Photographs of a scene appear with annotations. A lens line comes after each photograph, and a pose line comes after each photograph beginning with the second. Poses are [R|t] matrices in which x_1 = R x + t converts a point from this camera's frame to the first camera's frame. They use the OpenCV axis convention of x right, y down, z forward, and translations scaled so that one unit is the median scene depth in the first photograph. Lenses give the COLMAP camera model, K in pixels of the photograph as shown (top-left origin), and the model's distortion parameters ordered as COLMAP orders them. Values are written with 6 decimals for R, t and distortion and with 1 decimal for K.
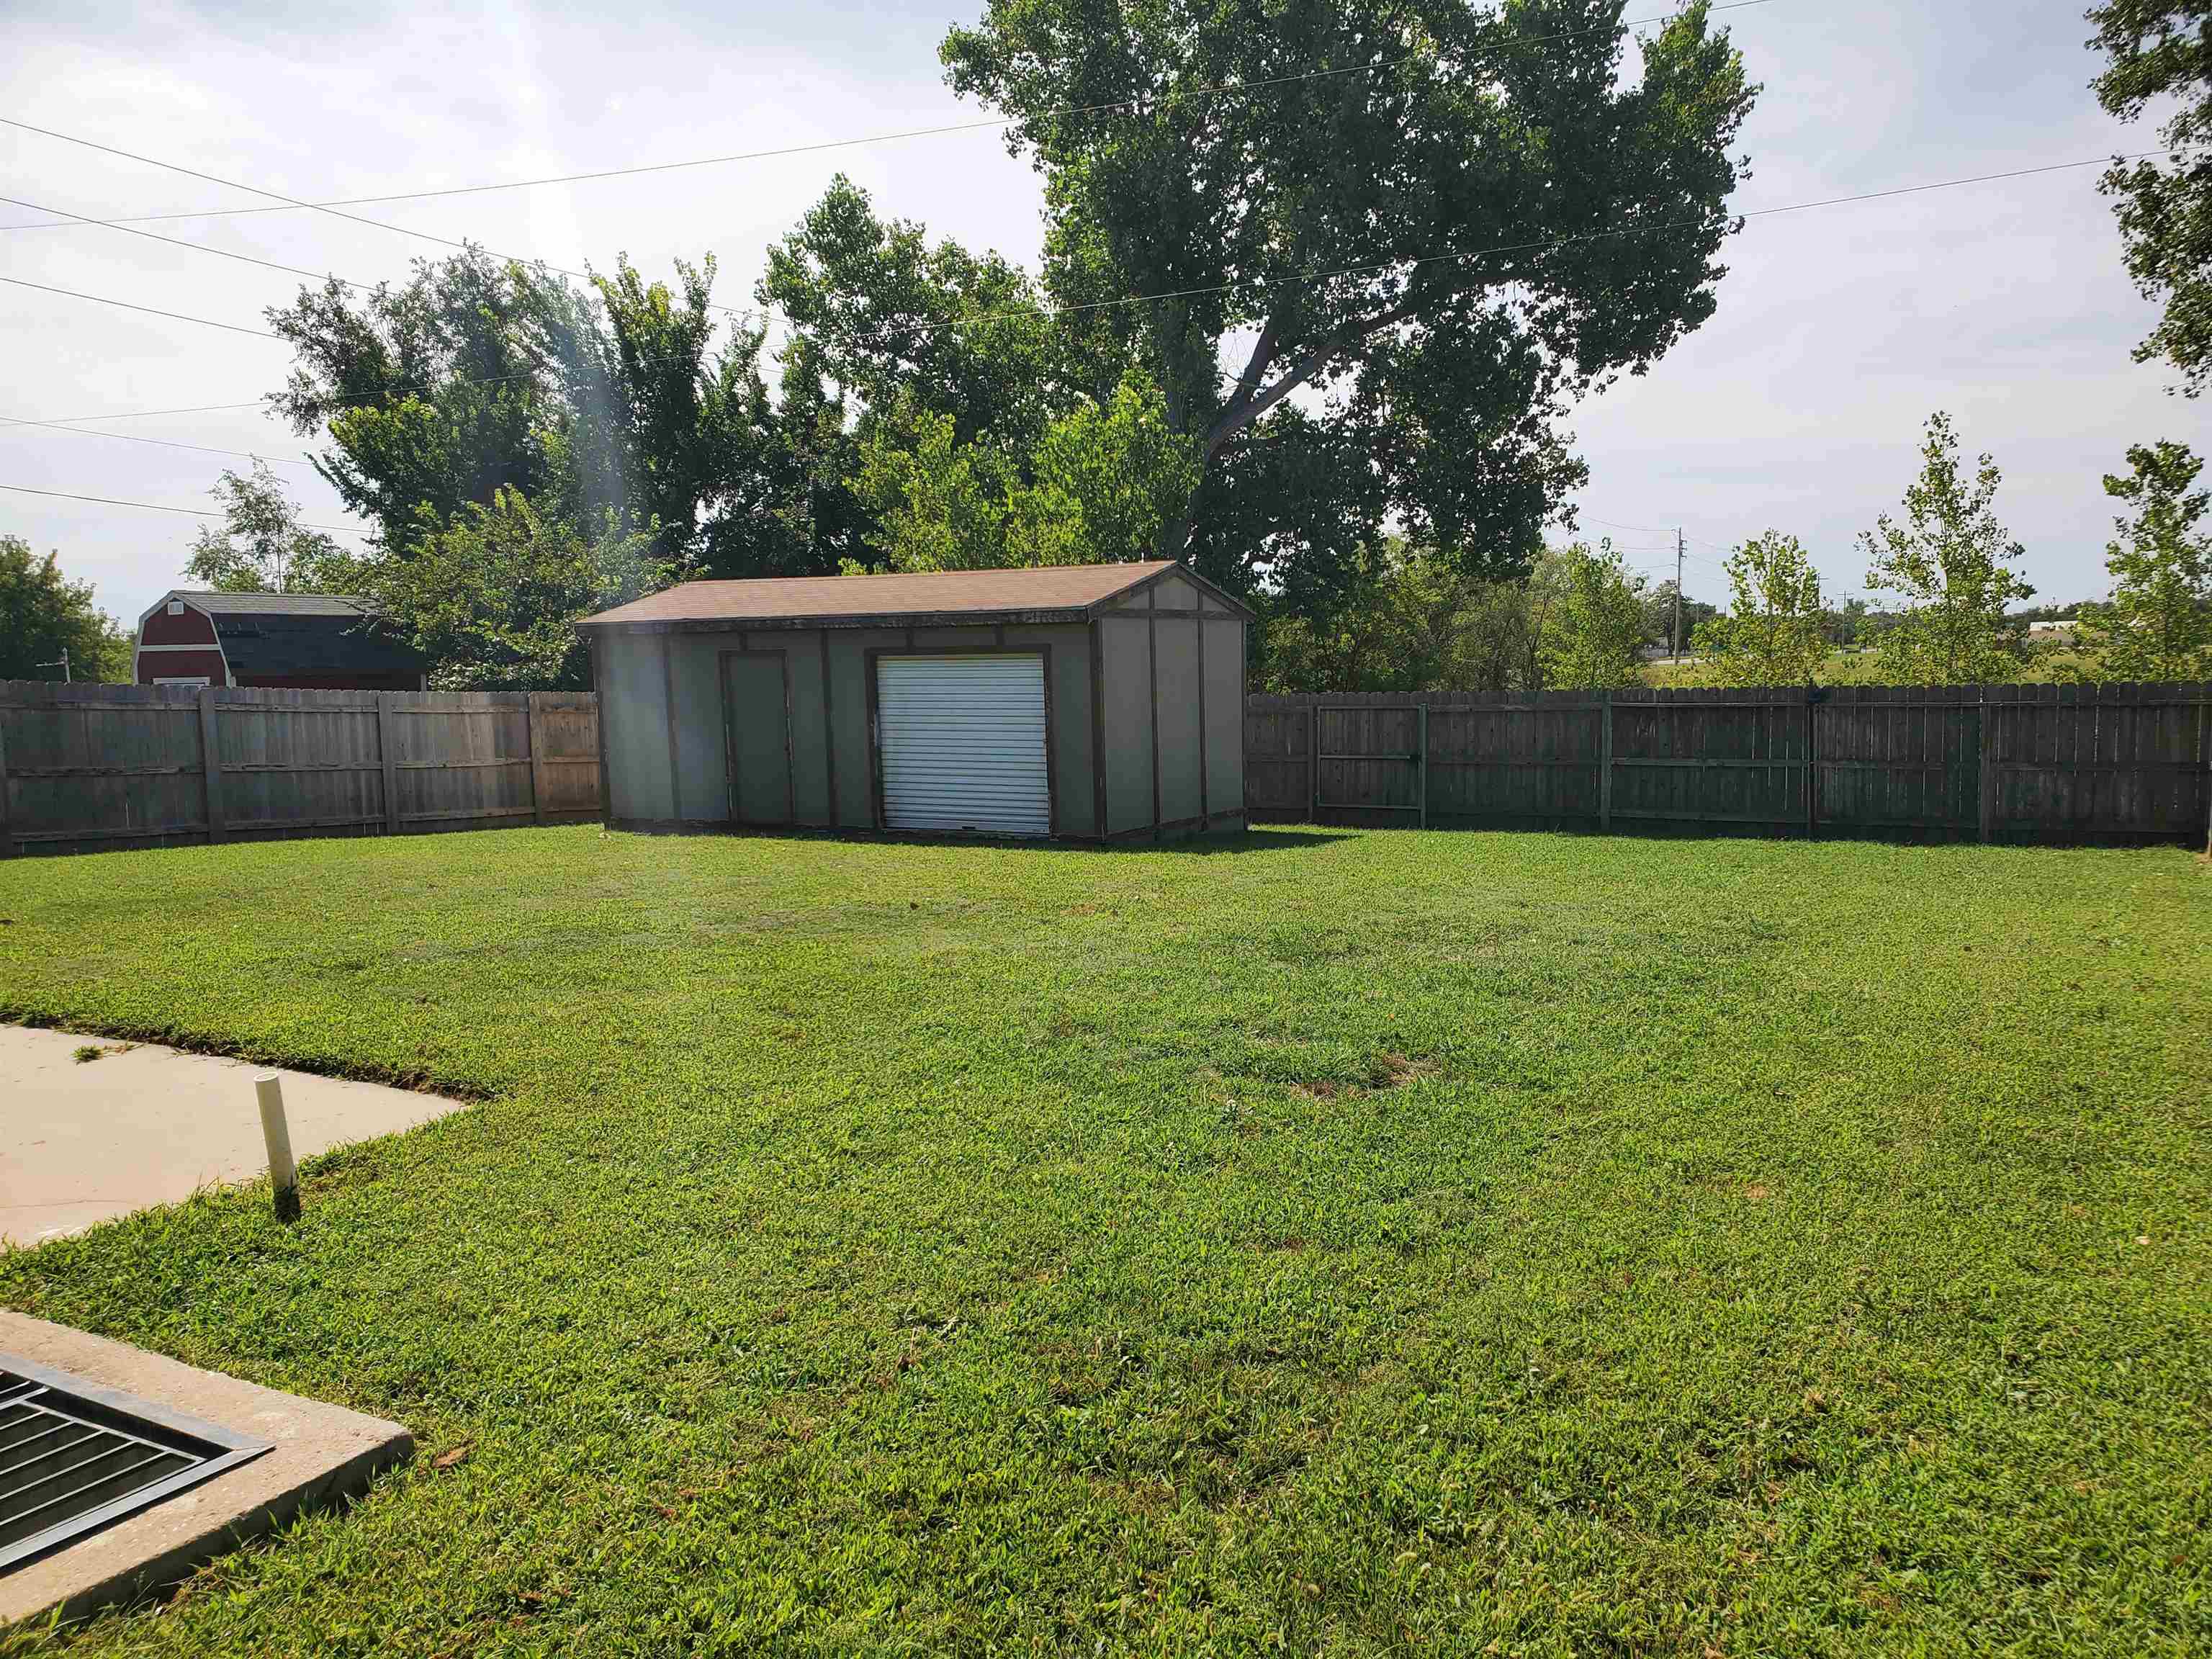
lens RADIAL K [[1736.9, 0, 1106.0], [0, 1736.9, 829.5], [0, 0, 1]] dist [0.024164, 0.001728]
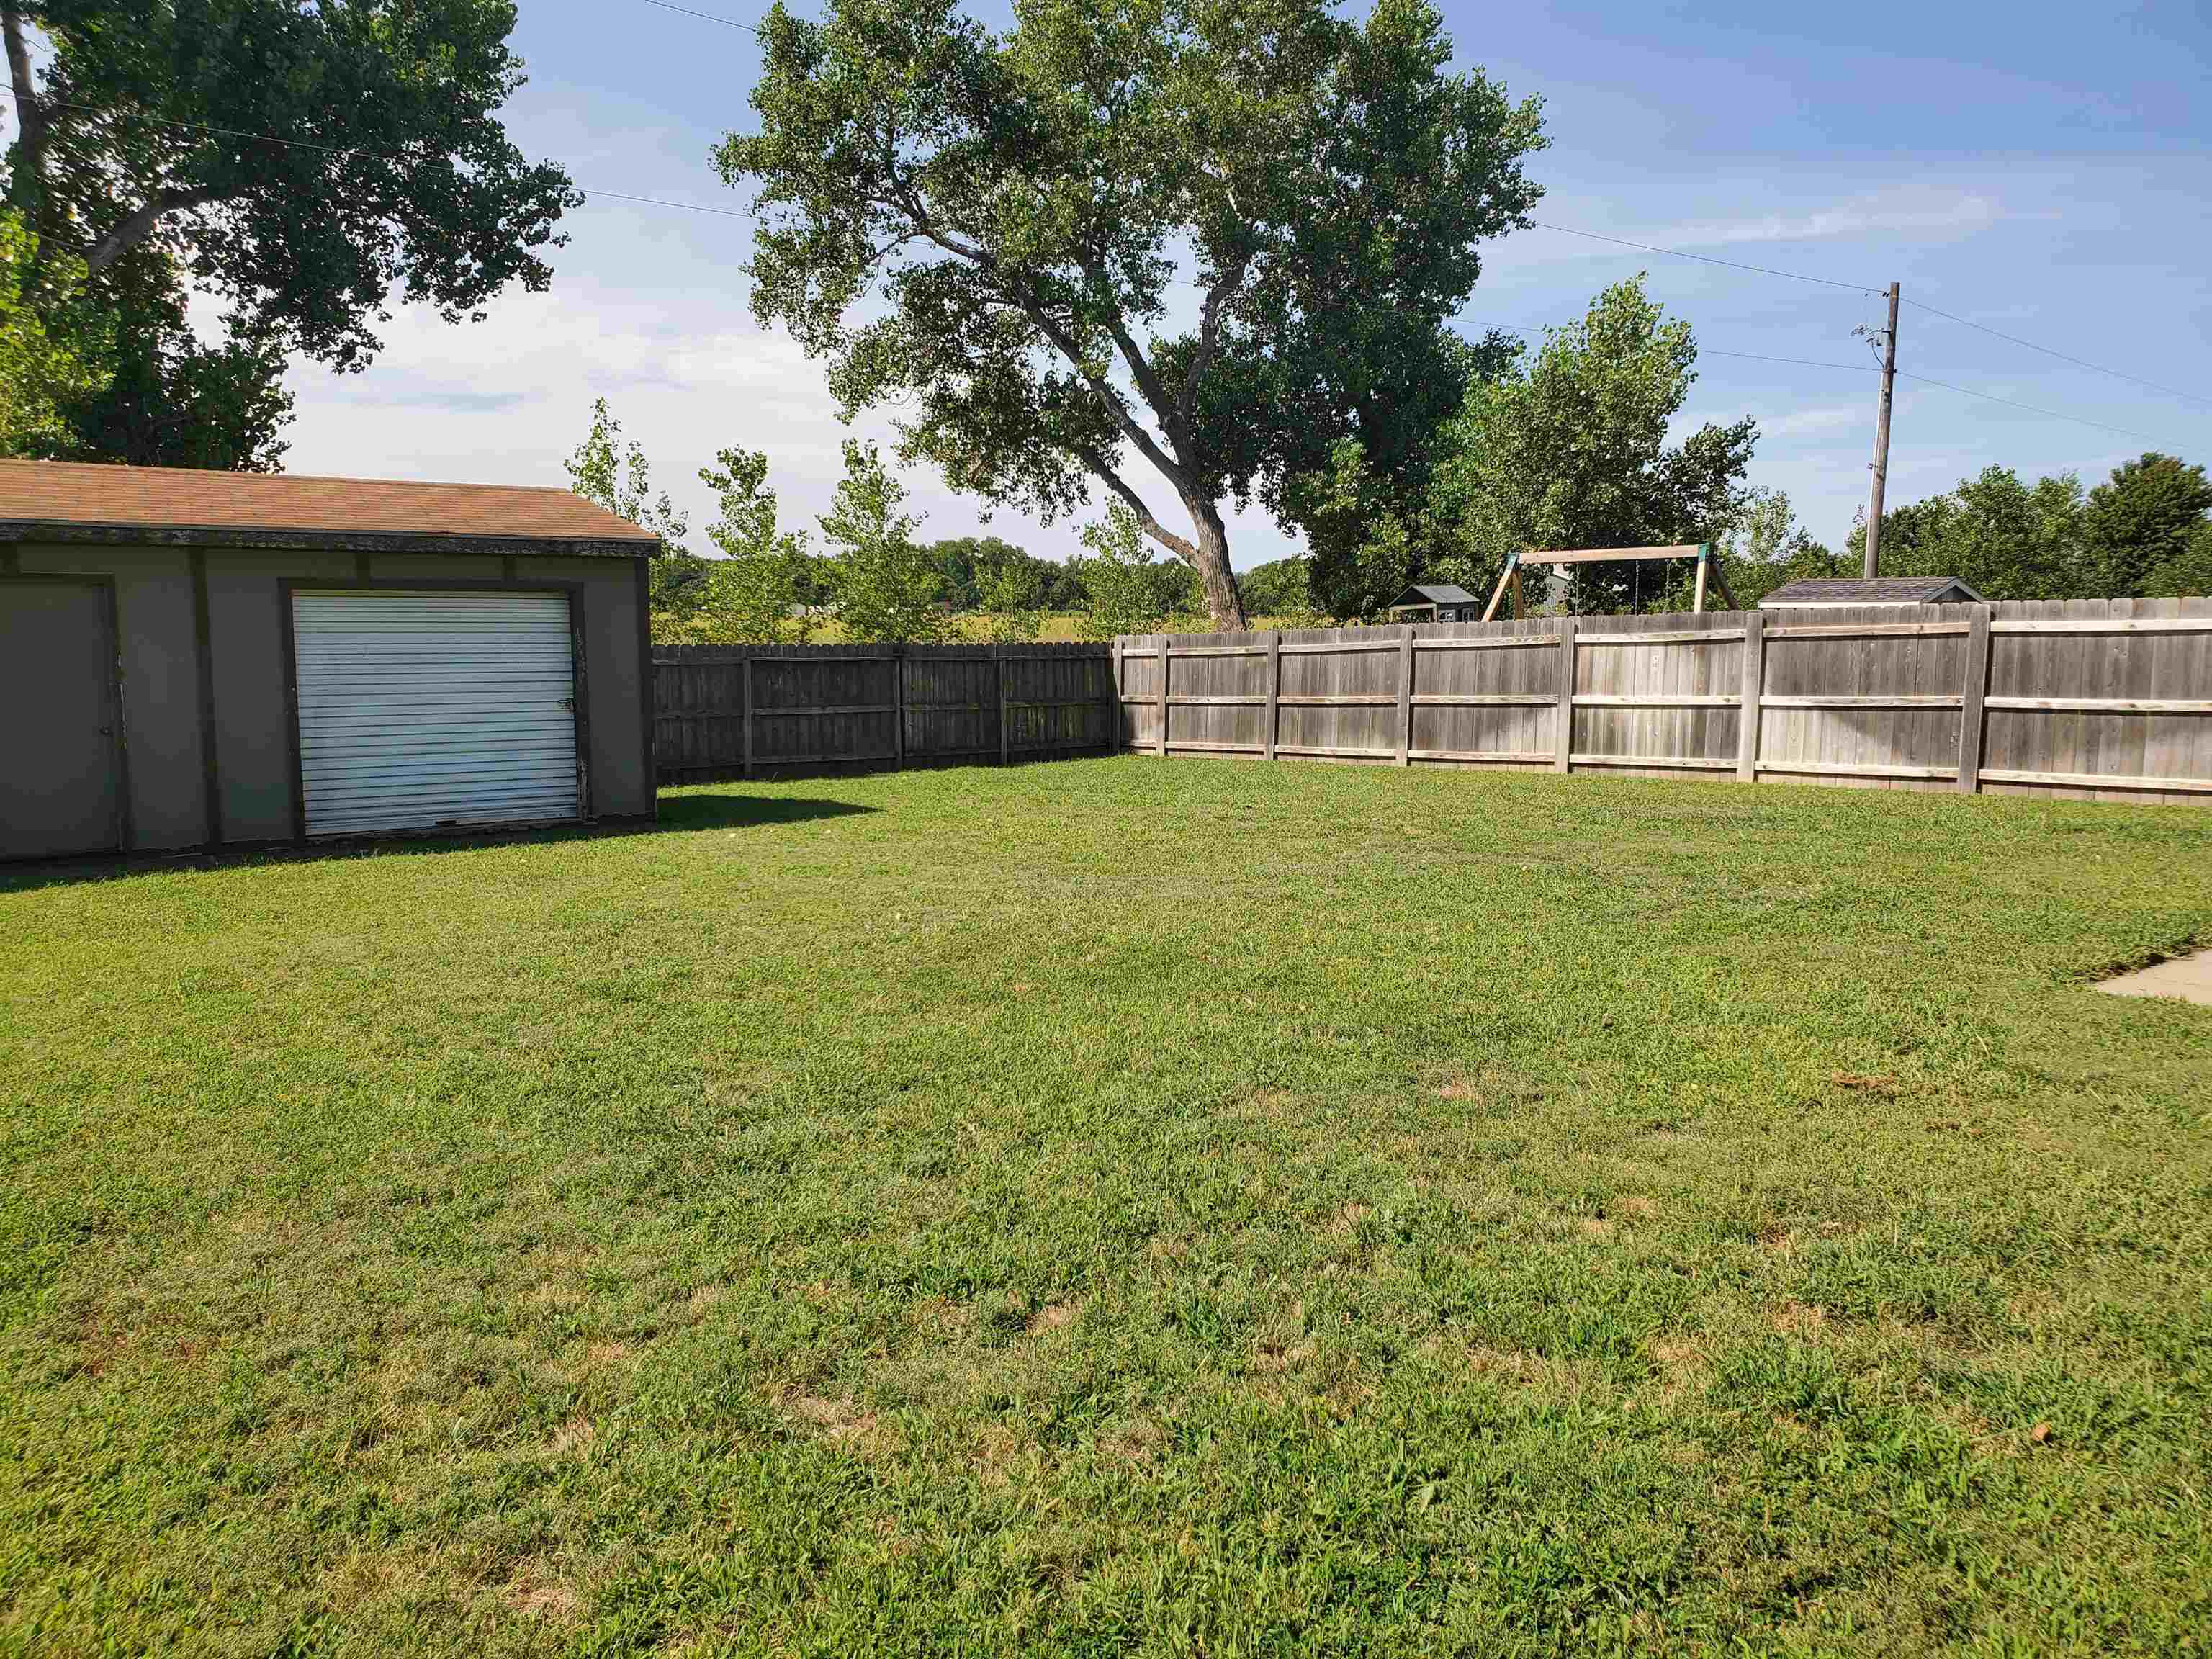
lens RADIAL K [[1736.9, 0, 1106.0], [0, 1736.9, 829.5], [0, 0, 1]] dist [0.024164, 0.001728]
pose [[0.321479, -0.096531, 0.941984, -0.683068], [0.083012, 0.993833, 0.073514, -0.029420], [-0.943271, 0.054563, 0.327510, 0.473138]]
